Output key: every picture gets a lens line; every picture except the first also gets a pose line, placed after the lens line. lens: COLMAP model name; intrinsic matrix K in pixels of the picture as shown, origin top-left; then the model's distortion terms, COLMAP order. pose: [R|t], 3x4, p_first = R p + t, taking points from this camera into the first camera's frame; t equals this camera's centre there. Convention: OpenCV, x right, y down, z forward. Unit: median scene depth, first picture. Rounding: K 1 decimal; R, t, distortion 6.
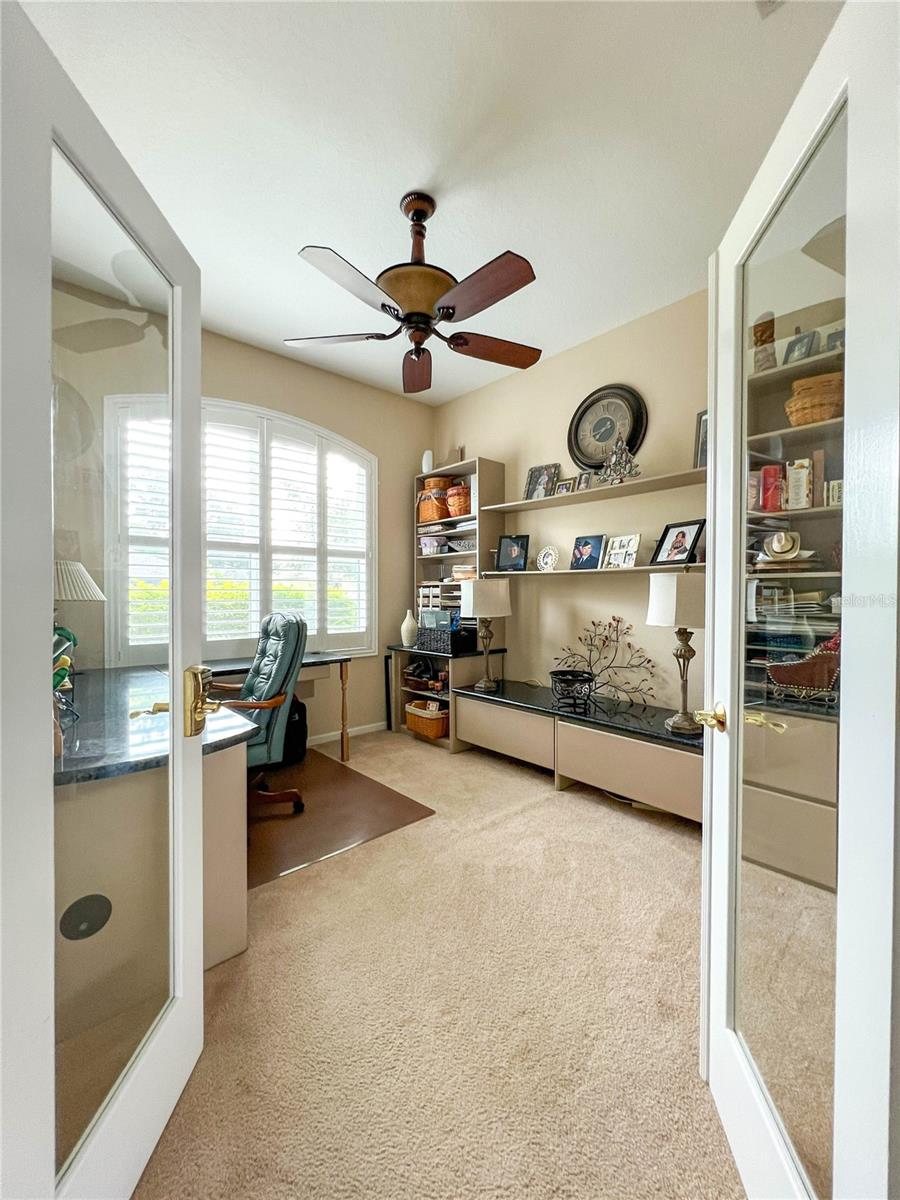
lens RADIAL K [[481.2, 0, 450.0], [0, 481.2, 600.0], [0, 0, 1]] dist [-0.003229, 0.001265]
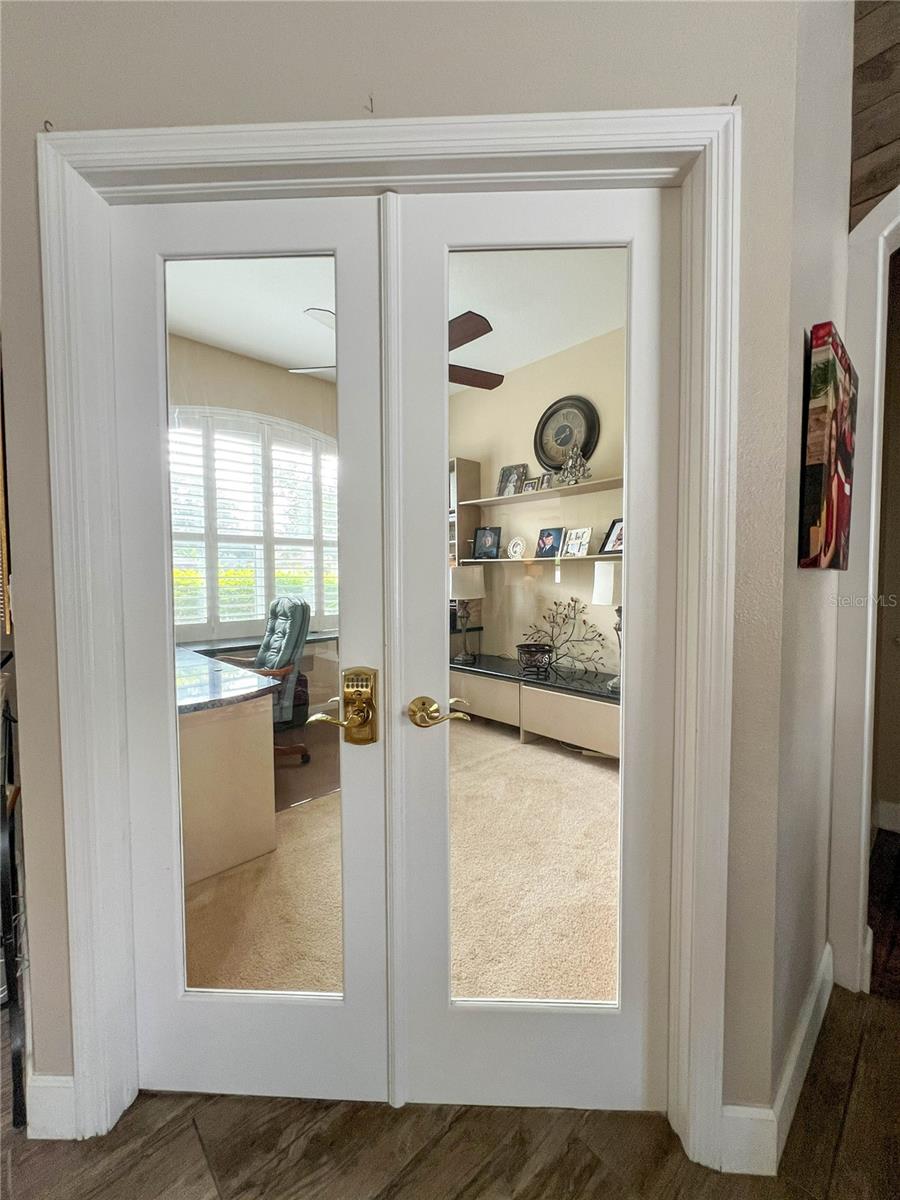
lens RADIAL K [[481.2, 0, 450.0], [0, 481.2, 600.0], [0, 0, 1]] dist [-0.003229, 0.001265]
pose [[0.999696, -0.008935, 0.022995, 0.017748], [0.008151, 0.999390, 0.033960, -0.002110], [-0.023285, -0.033762, 0.999159, -0.160746]]
